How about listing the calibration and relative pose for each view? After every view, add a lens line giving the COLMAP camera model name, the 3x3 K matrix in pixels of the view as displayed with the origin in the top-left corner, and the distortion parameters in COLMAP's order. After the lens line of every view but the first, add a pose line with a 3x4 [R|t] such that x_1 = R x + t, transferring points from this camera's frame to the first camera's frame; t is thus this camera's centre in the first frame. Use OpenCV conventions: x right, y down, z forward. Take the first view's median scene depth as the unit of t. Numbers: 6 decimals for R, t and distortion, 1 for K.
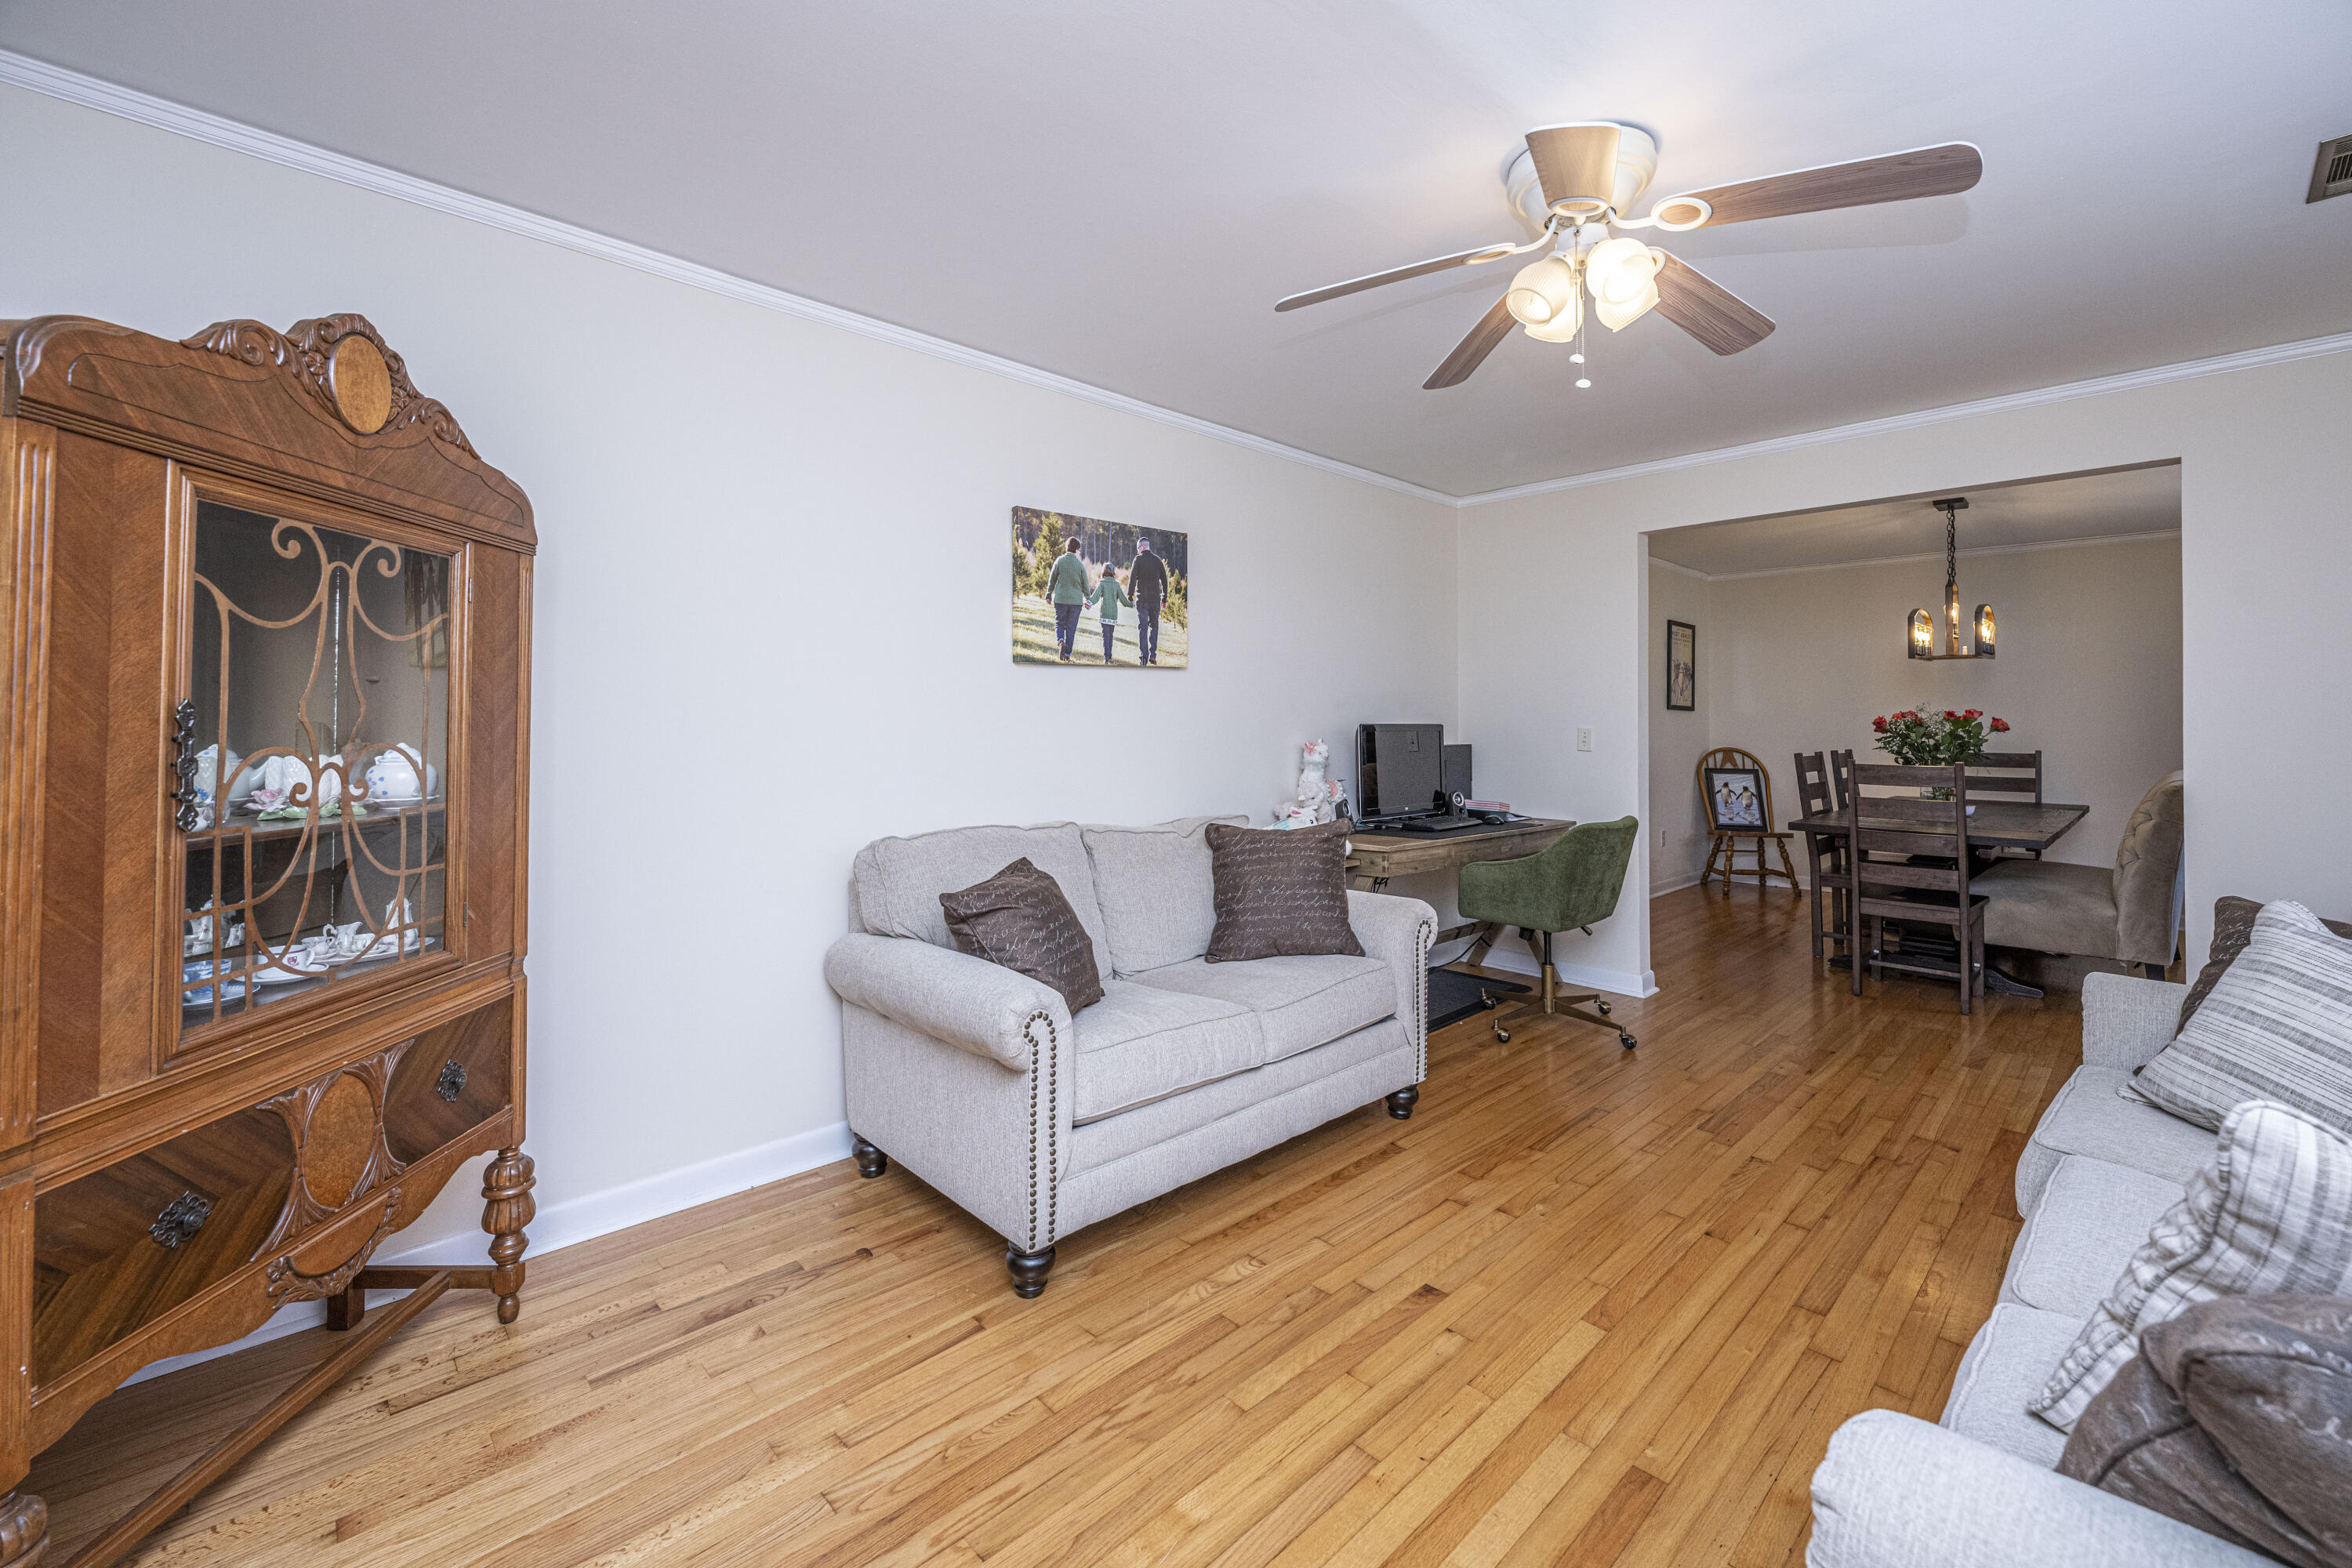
lens RADIAL K [[984.9, 0, 1189.7], [0, 984.9, 691.2], [0, 0, 1]] dist [-0.000075, 0.000035]
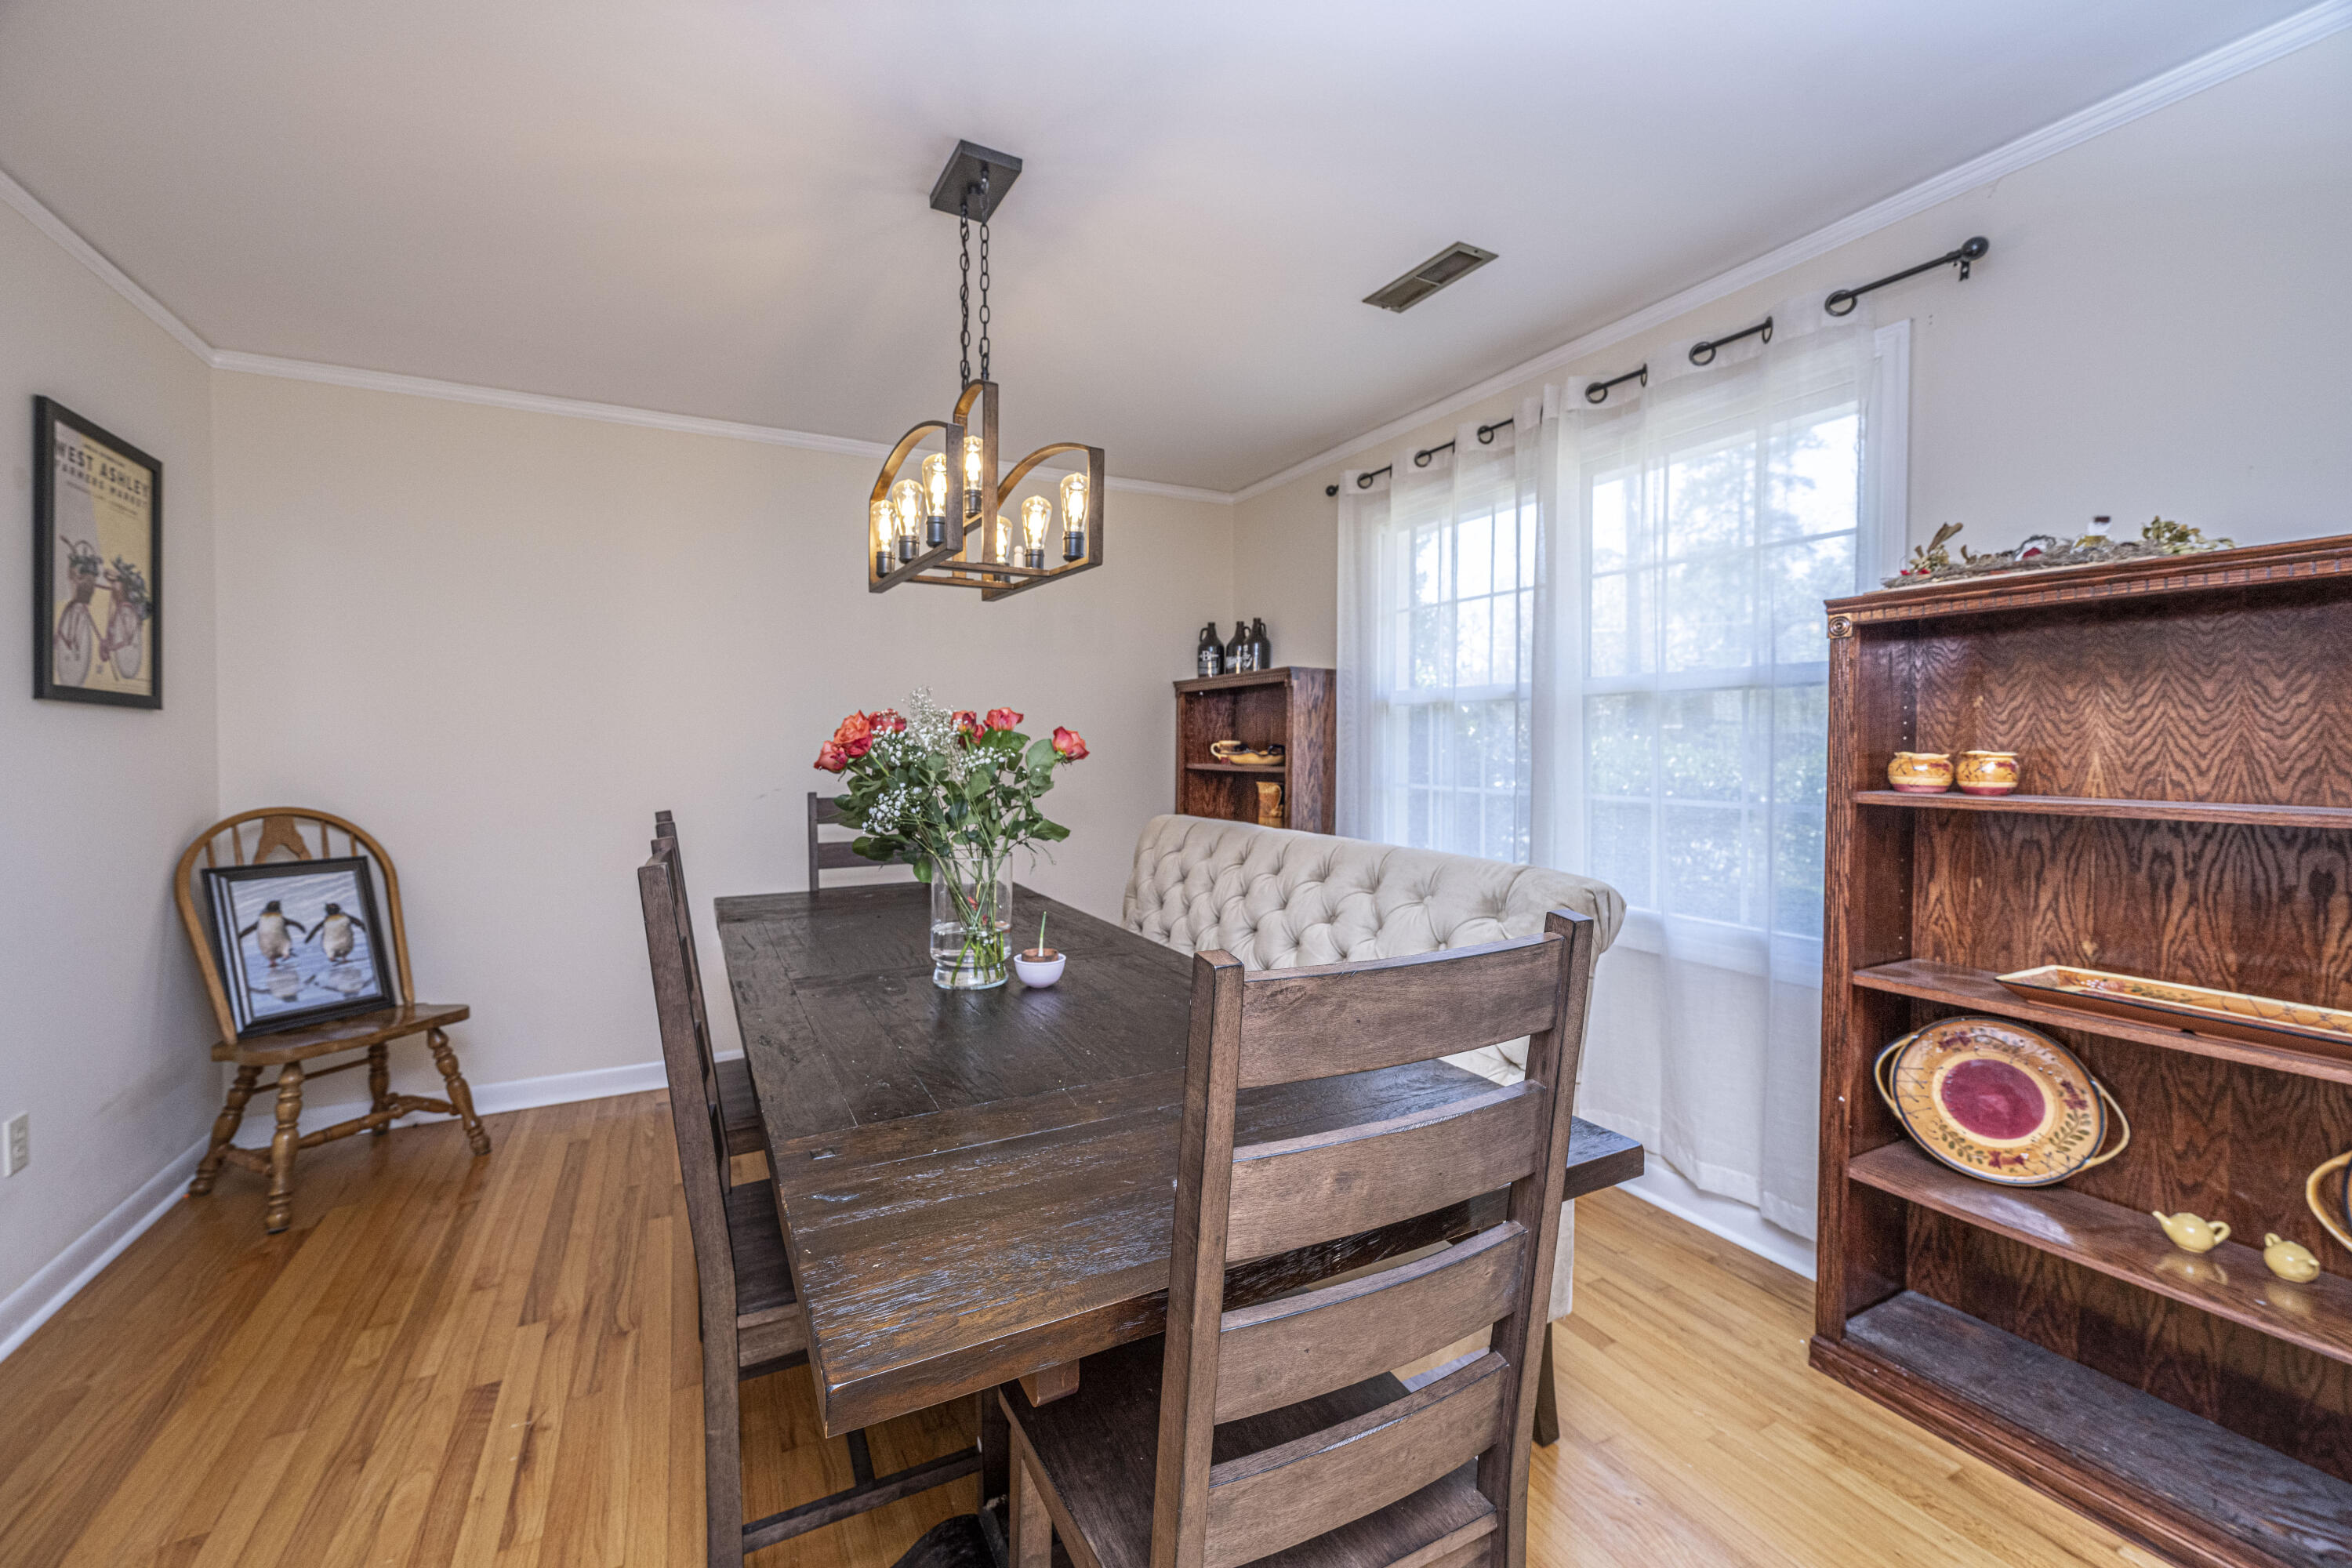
lens RADIAL K [[952.0, 0, 1172.7], [0, 952.0, 766.9], [0, 0, 1]] dist [-0.001354, -0.000111]
pose [[0.295960, -0.027622, 0.954801, 0.822849], [-0.024537, 0.999032, 0.036507, 0.052961], [-0.954885, -0.034232, 0.294996, 1.549836]]
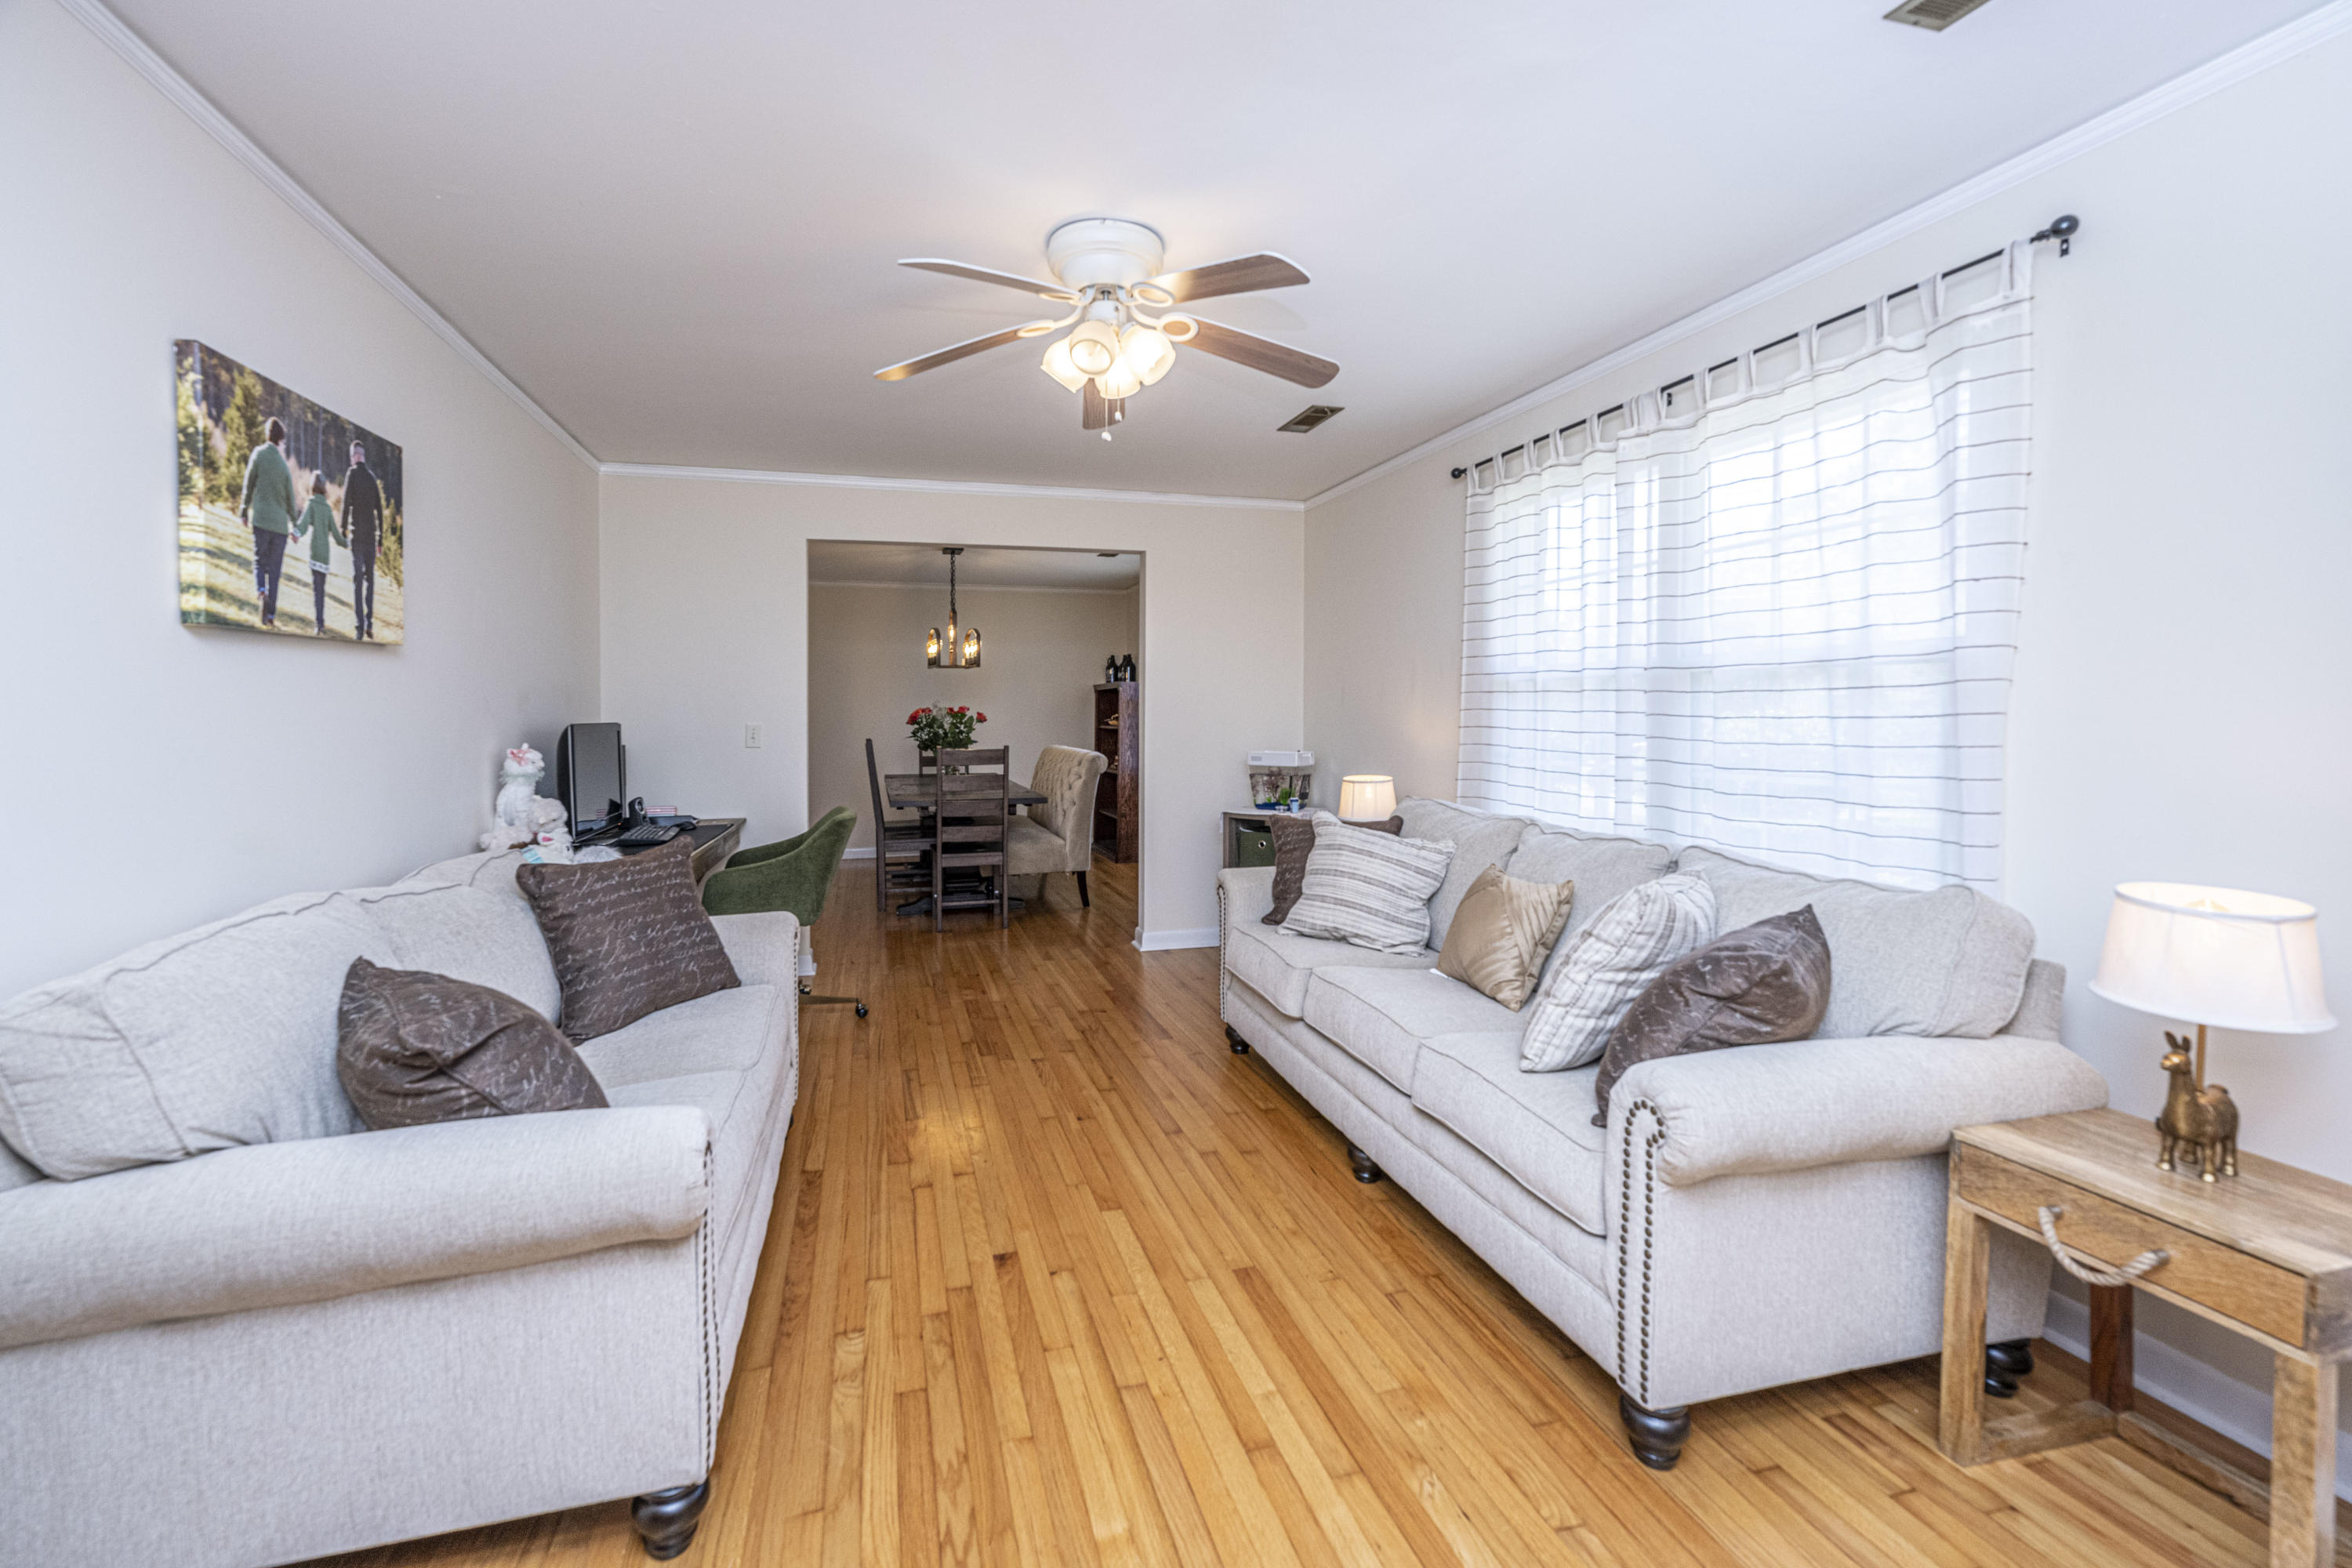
lens RADIAL K [[948.7, 0, 1171.8], [0, 948.7, 719.7], [0, 0, 1]] dist [-0.001721, -0.000089]
pose [[0.466973, -0.011283, 0.884200, -0.380291], [-0.021636, 0.999473, 0.024181, -0.000101], [-0.884007, -0.030422, 0.466483, 0.253674]]
